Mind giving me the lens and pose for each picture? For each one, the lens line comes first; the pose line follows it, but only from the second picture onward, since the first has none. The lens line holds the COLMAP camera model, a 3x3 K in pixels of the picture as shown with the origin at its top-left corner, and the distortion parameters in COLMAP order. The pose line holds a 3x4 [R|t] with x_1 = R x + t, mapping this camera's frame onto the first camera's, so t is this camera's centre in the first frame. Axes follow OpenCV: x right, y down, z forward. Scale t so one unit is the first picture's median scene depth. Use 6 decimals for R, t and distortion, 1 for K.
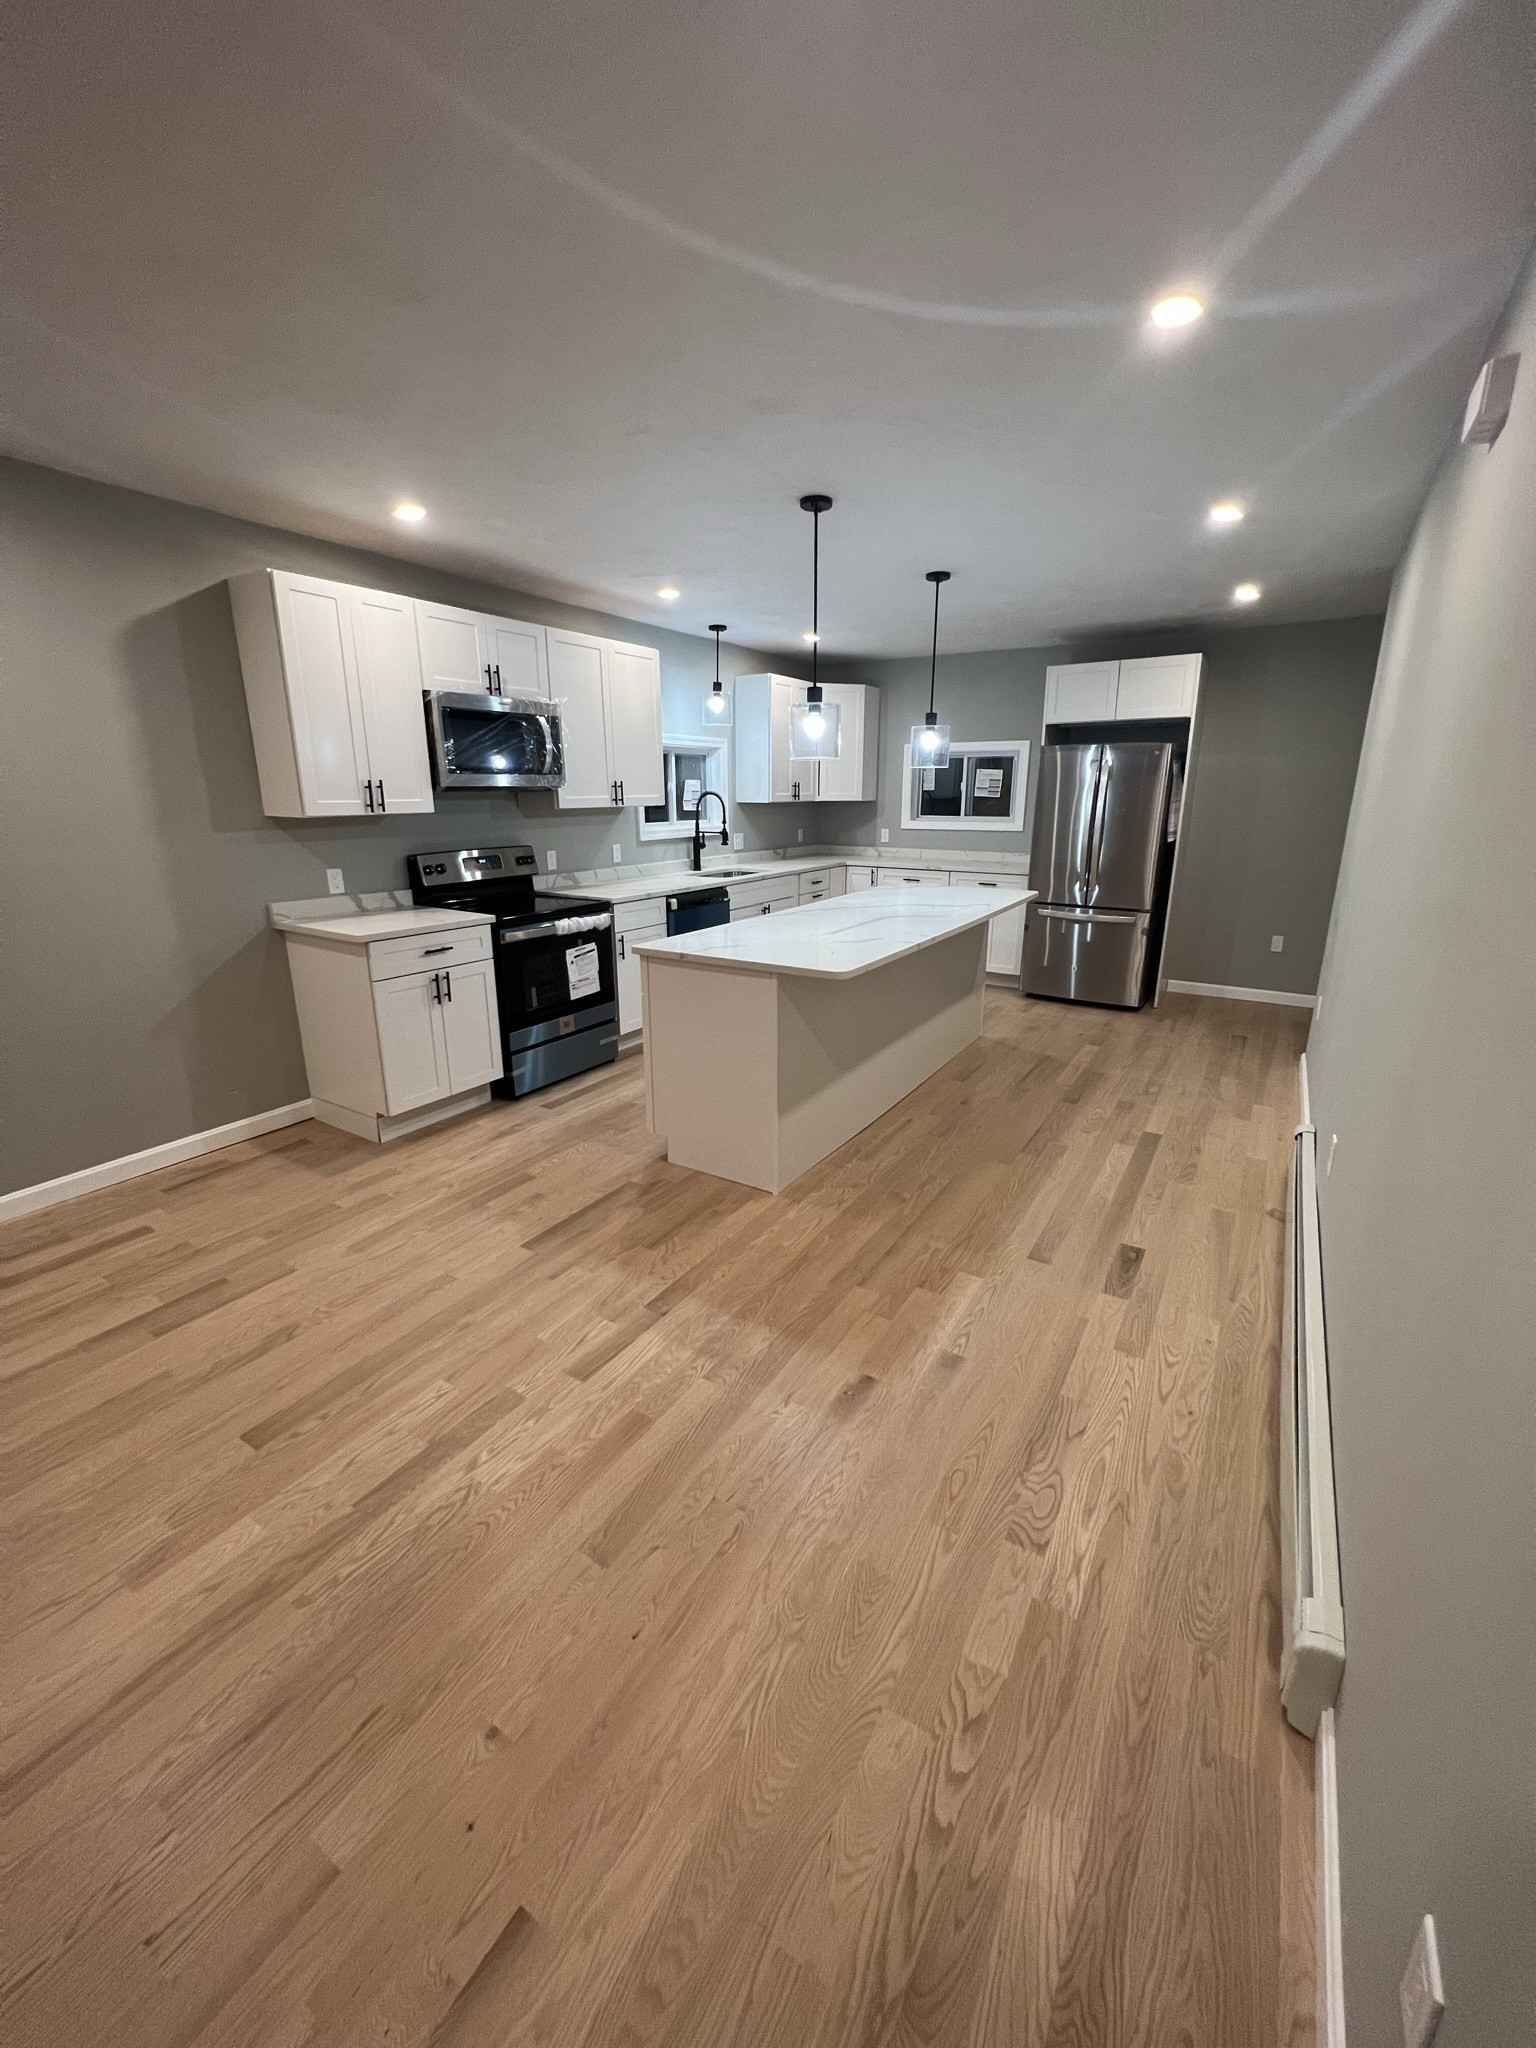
lens RADIAL K [[815.8, 0, 773.0], [0, 815.8, 1017.7], [0, 0, 1]] dist [0.001952, 0.000148]
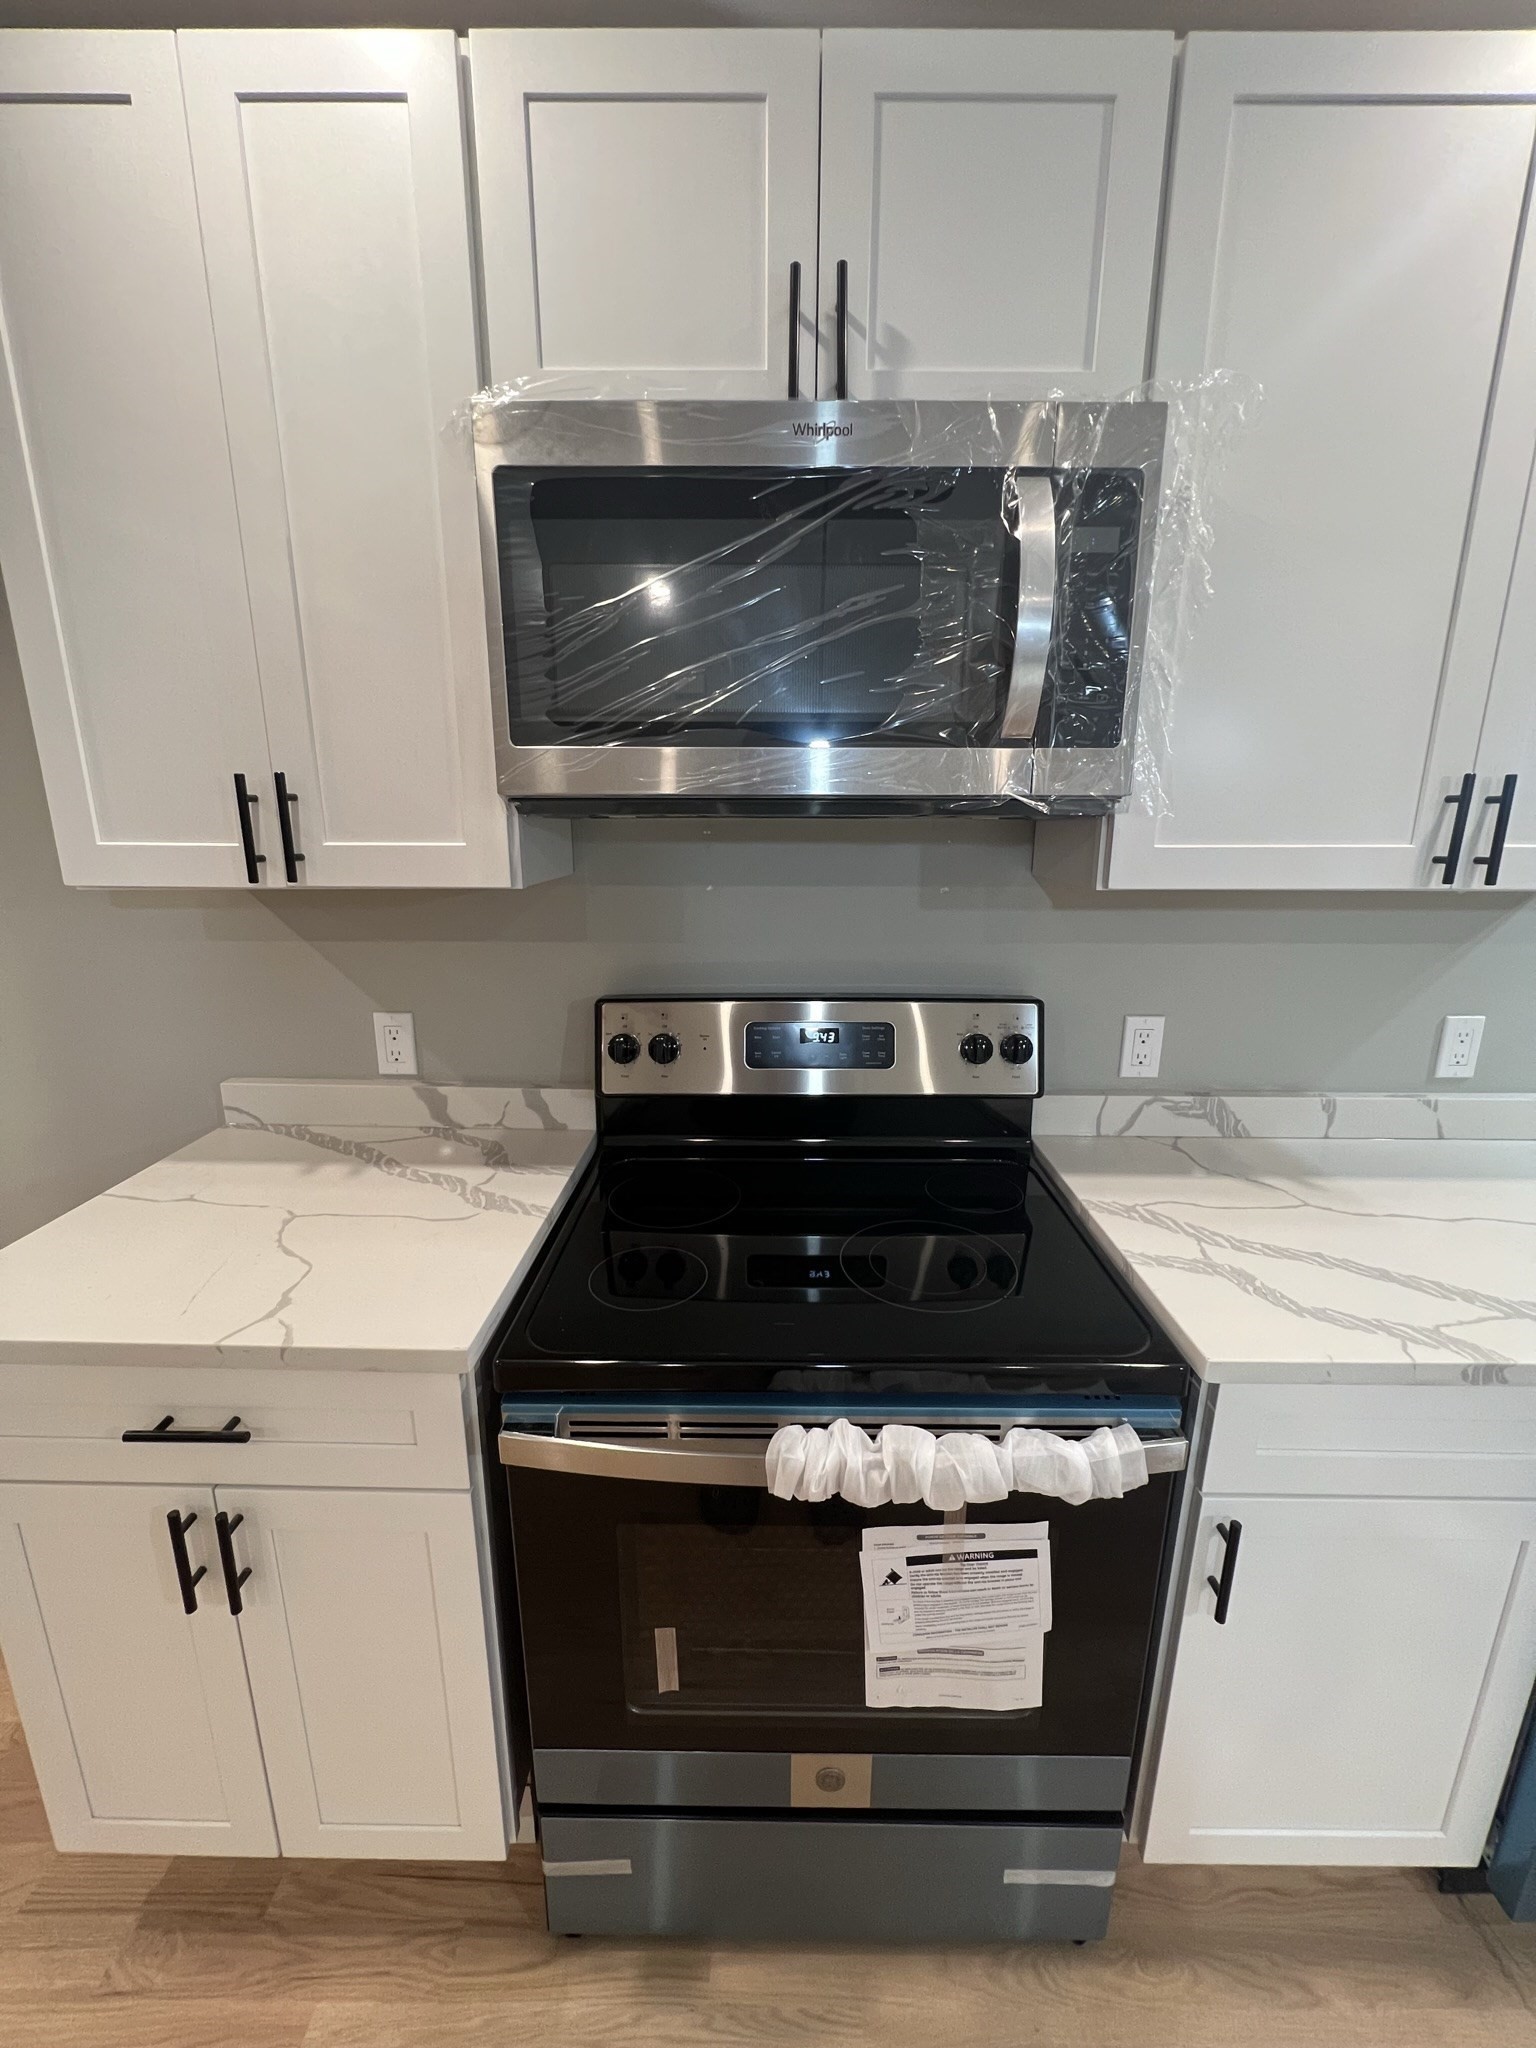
lens RADIAL K [[822.4, 0, 775.1], [0, 822.4, 1016.1], [0, 0, 1]] dist [-0.007122, -0.000167]
pose [[0.524325, 0.201887, -0.827239, -0.109276], [-0.234760, 0.968110, 0.087469, -0.229213], [0.818517, 0.148340, 0.554999, 0.831264]]
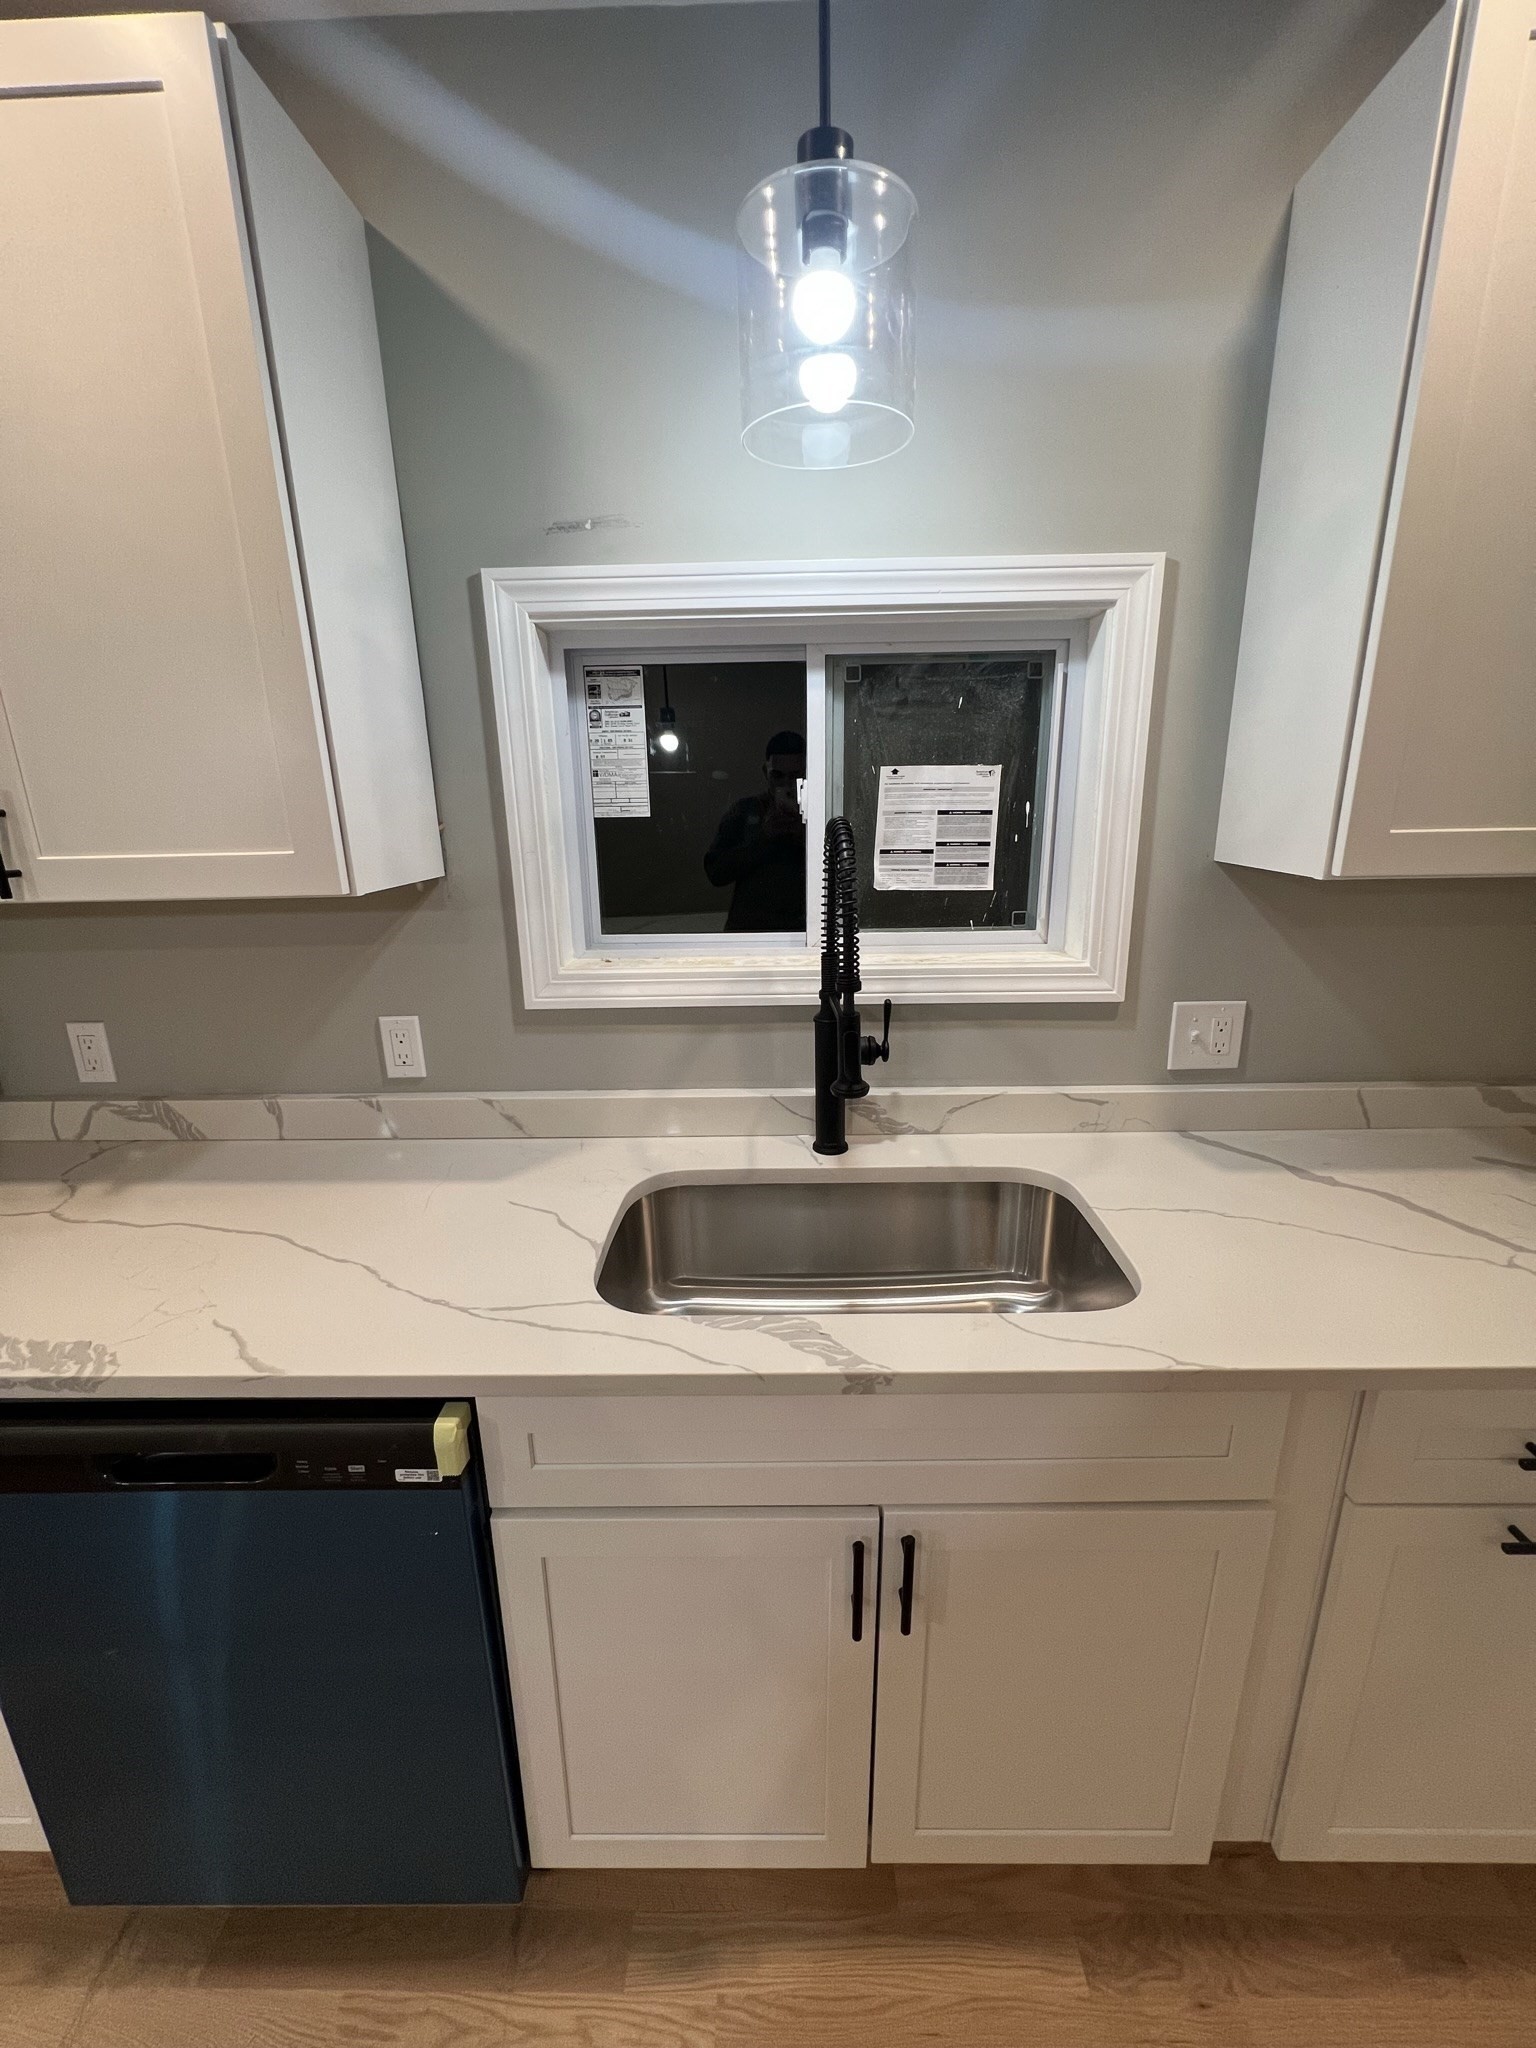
lens RADIAL K [[806.2, 0, 768.3], [0, 806.2, 1017.4], [0, 0, 1]] dist [-0.009505, 0.000040]
pose [[0.517521, 0.218251, -0.827368, 0.119197], [-0.215094, 0.969058, 0.121086, -0.341742], [0.828195, 0.115298, 0.548452, 1.204562]]
